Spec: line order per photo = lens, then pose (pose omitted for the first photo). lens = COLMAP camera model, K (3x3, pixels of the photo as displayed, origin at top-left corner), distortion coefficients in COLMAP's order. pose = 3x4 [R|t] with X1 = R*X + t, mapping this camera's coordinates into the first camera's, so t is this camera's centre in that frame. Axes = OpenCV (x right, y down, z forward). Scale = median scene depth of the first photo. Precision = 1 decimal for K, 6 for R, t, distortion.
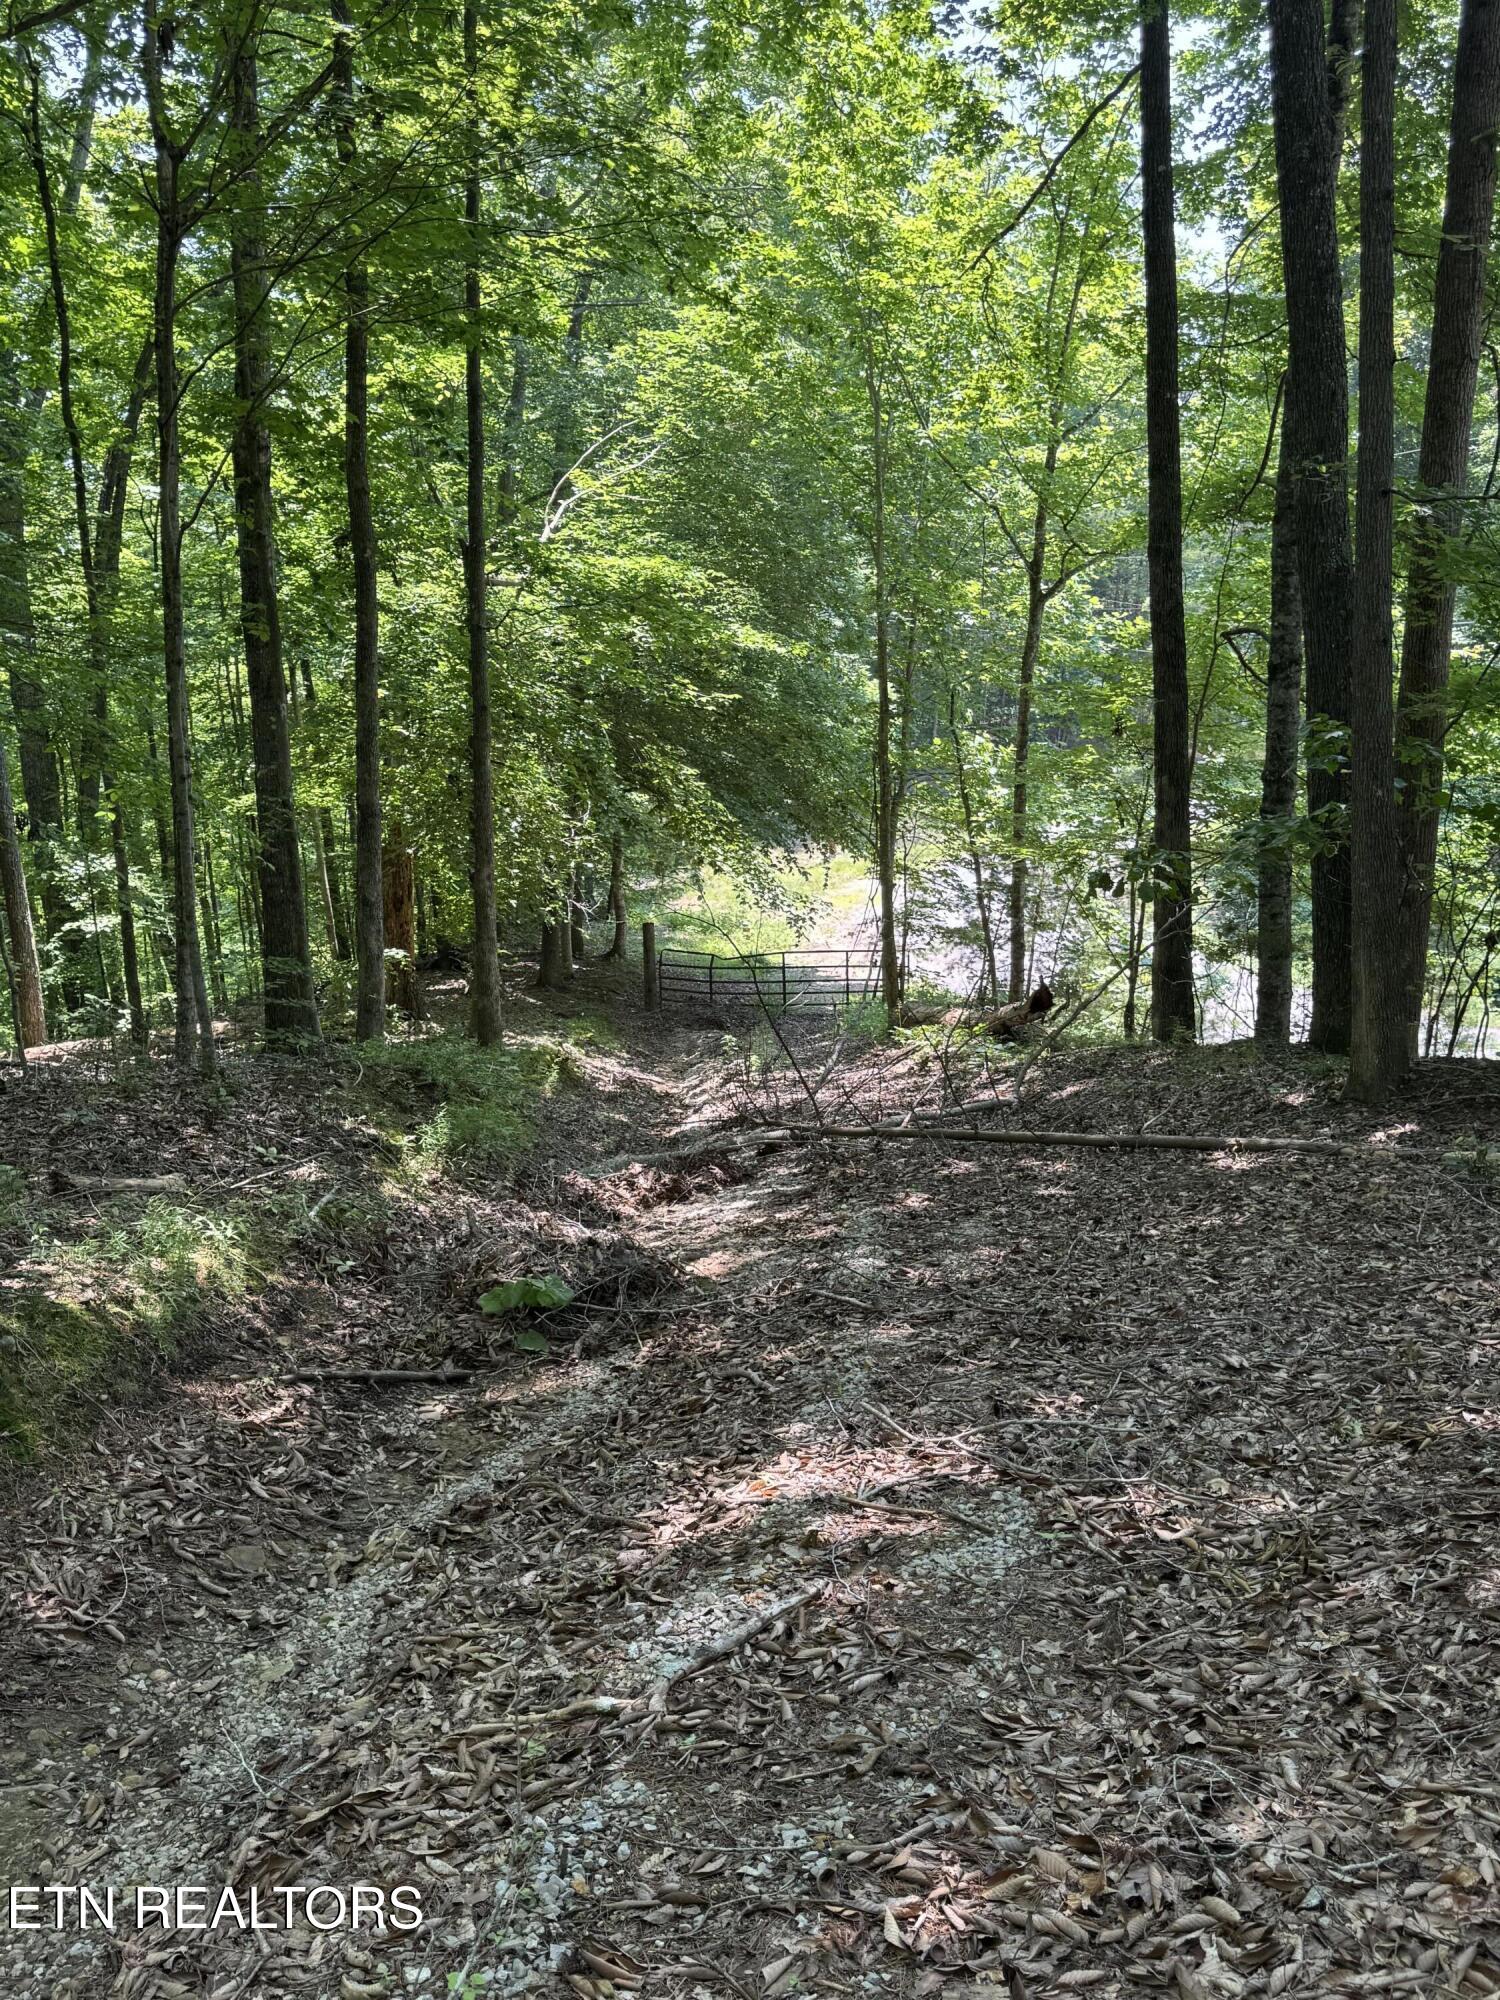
lens RADIAL K [[1887.1, 0, 739.3], [0, 1887.1, 985.9], [0, 0, 1]] dist [0.060982, 0.000000]
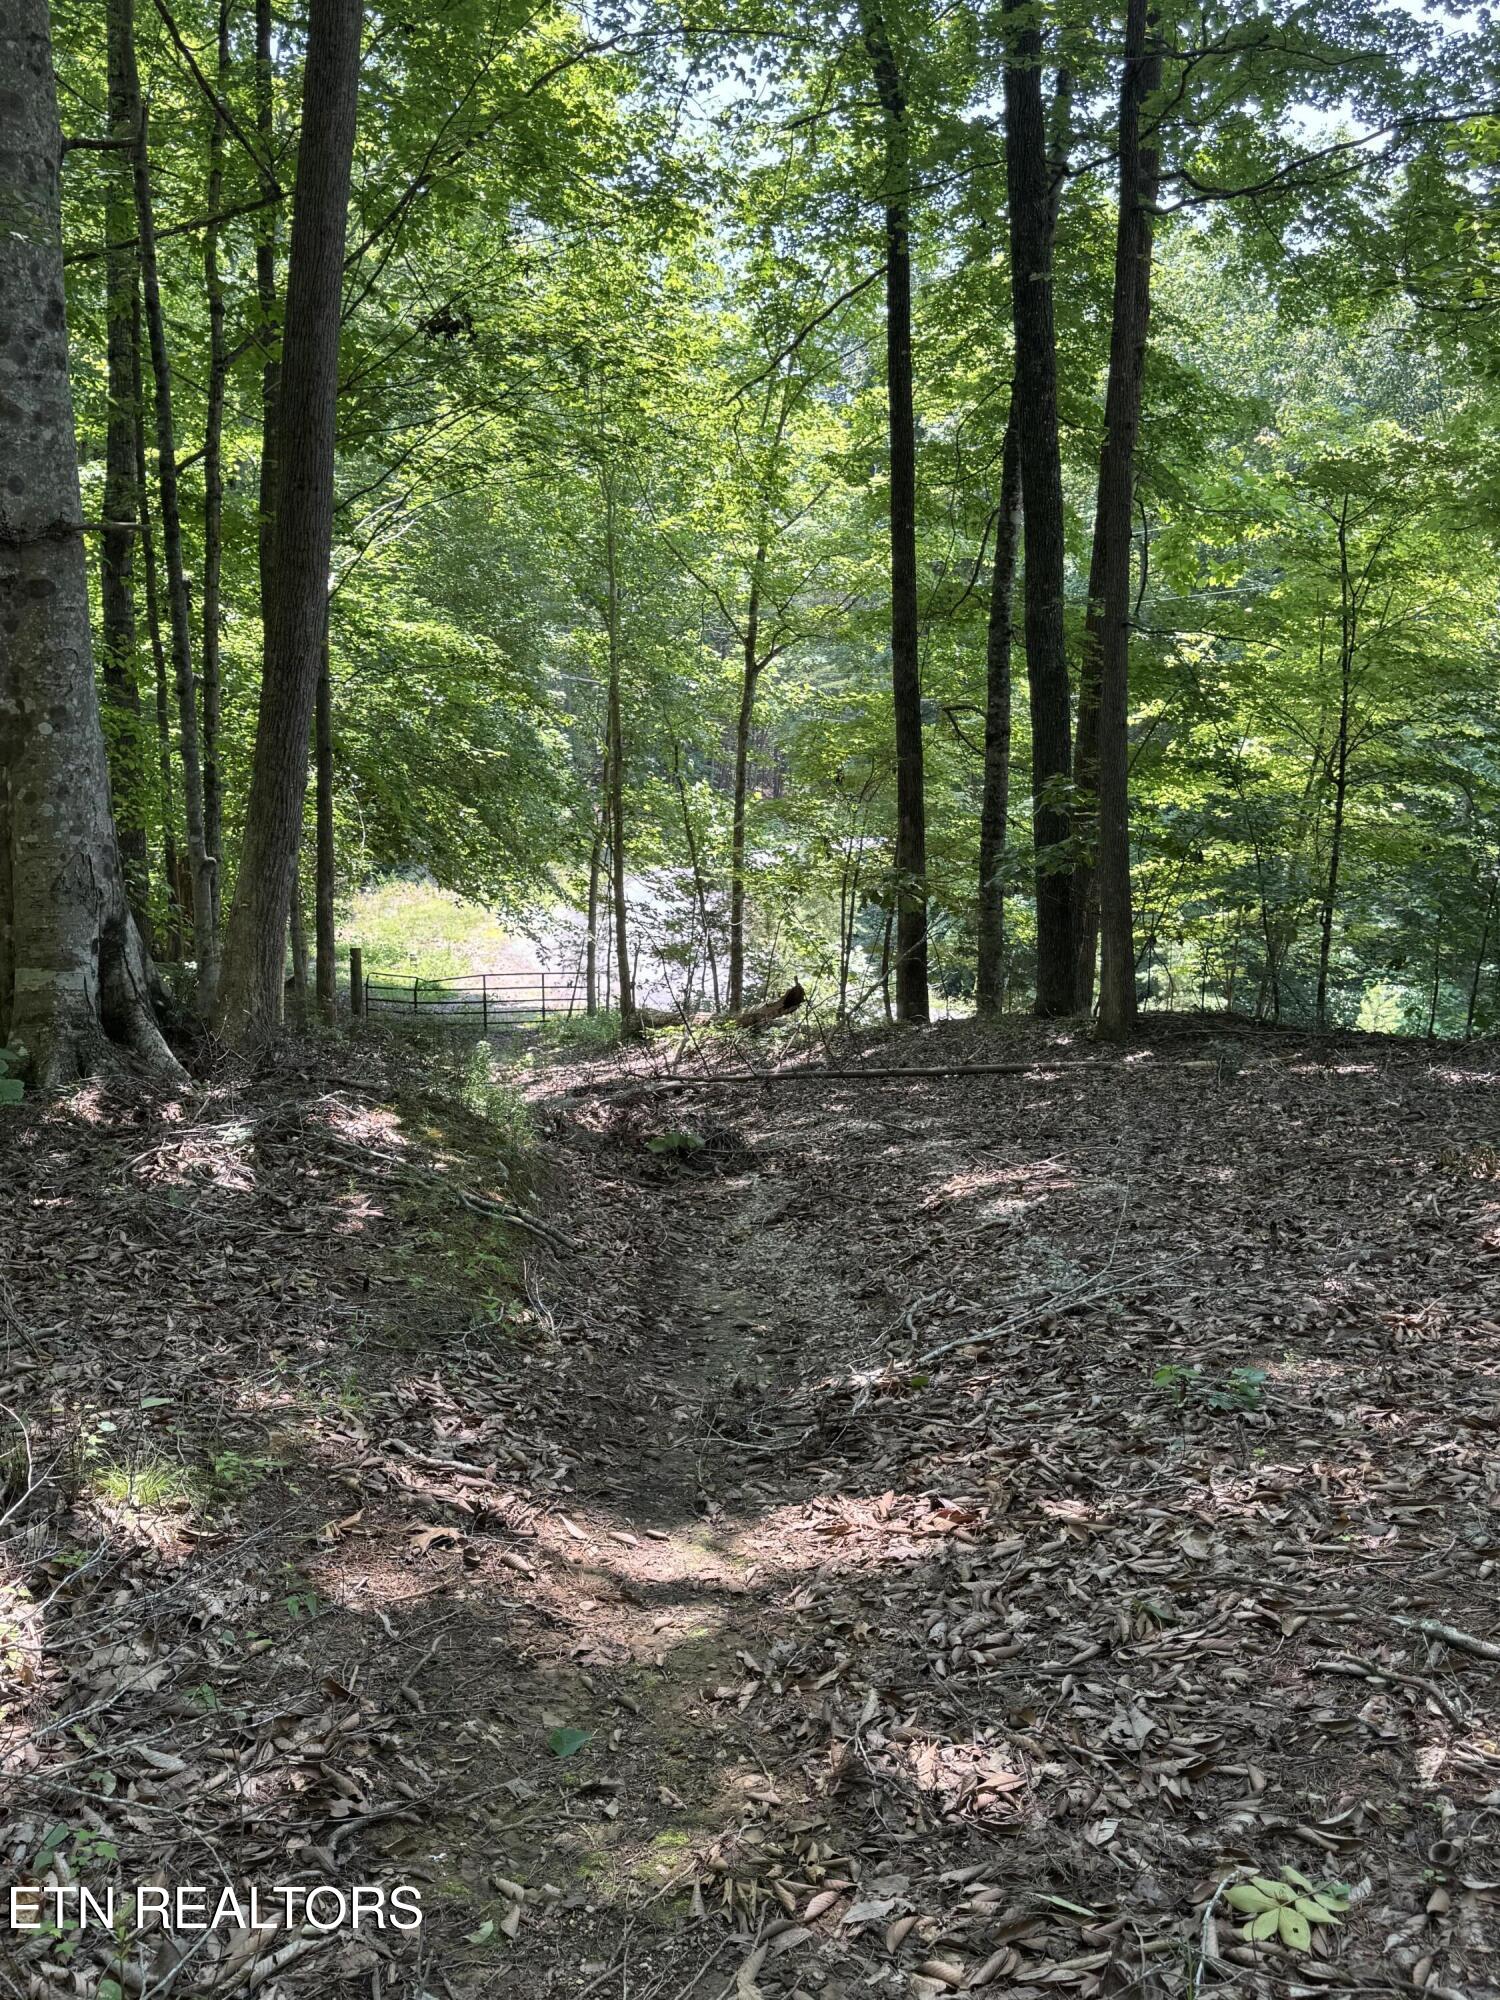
lens RADIAL K [[1887.1, 0, 746.9], [0, 1887.1, 1005.2], [0, 0, 1]] dist [0.060982, 0.000000]
pose [[0.972536, -0.010387, 0.232520, -0.124375], [0.013281, 0.999853, -0.010887, 0.020555], [-0.232373, 0.013676, 0.972531, -0.153982]]
